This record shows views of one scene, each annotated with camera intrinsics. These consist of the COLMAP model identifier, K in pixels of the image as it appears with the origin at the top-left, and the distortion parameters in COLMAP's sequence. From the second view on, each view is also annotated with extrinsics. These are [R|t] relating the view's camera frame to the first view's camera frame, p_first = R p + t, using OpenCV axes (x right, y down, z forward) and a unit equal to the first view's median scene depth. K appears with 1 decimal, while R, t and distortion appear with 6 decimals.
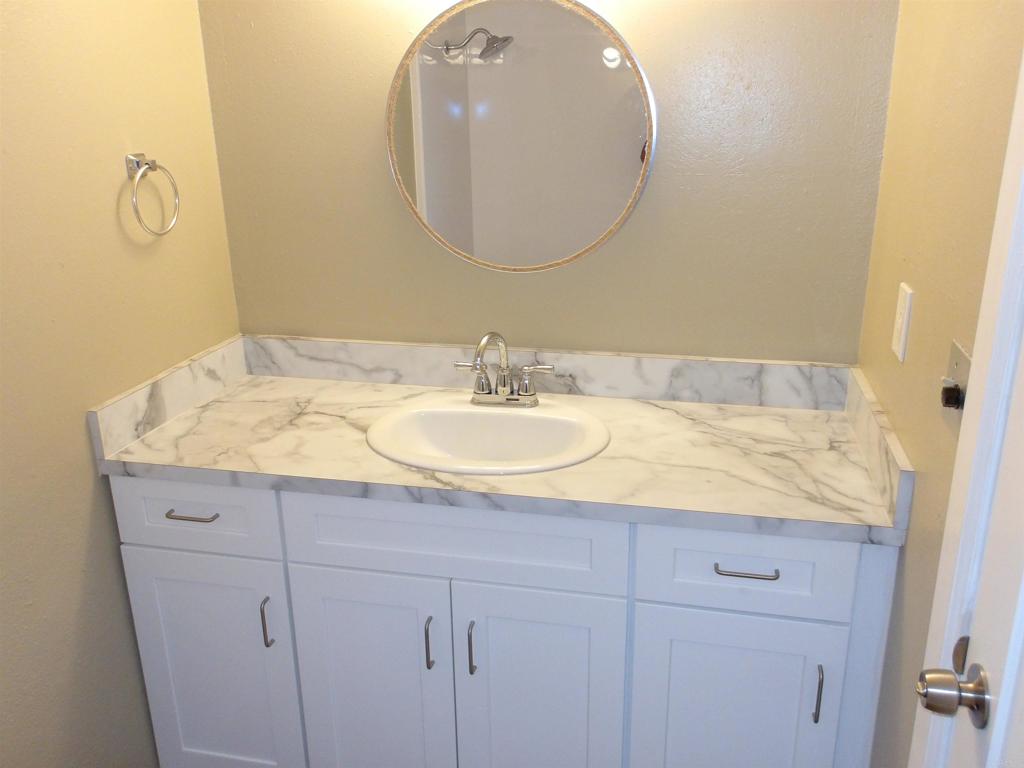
lens RADIAL K [[863.6, 0, 512.0], [0, 863.6, 384.0], [0, 0, 1]] dist [0.007556, 0.006637]
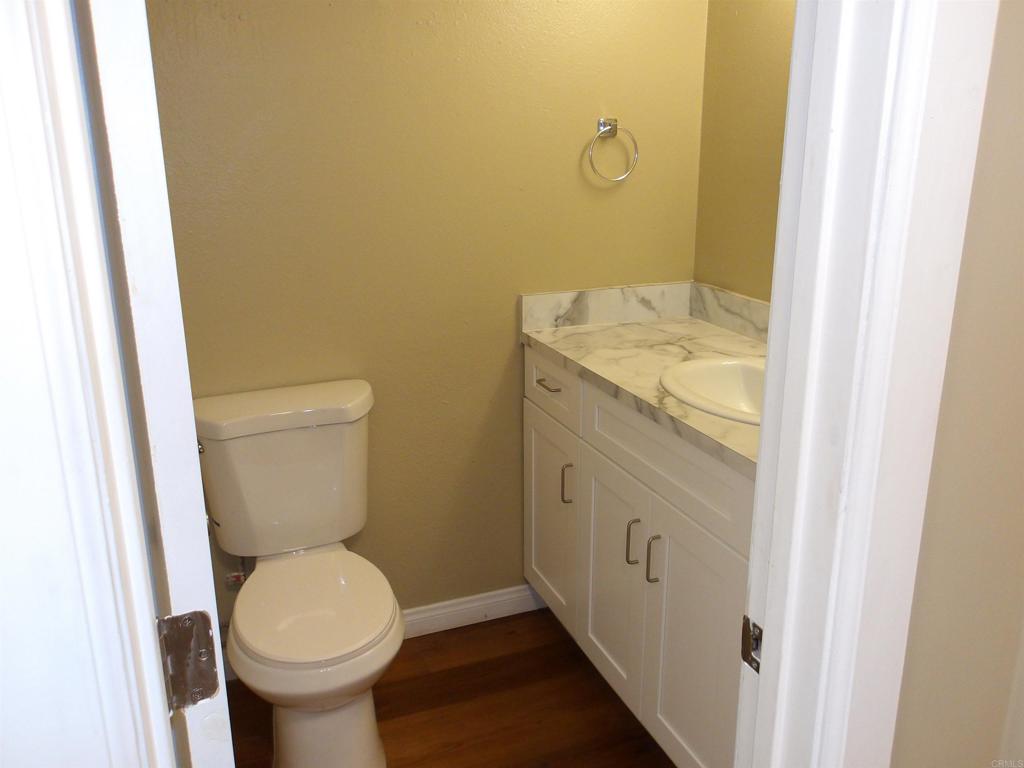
lens RADIAL K [[863.6, 0, 512.0], [0, 863.6, 384.0], [0, 0, 1]] dist [0.007556, 0.006637]
pose [[0.562488, 0.251237, -0.787710, 0.609911], [-0.272655, 0.955786, 0.110147, 0.017233], [0.780555, 0.152816, 0.606119, 0.138283]]
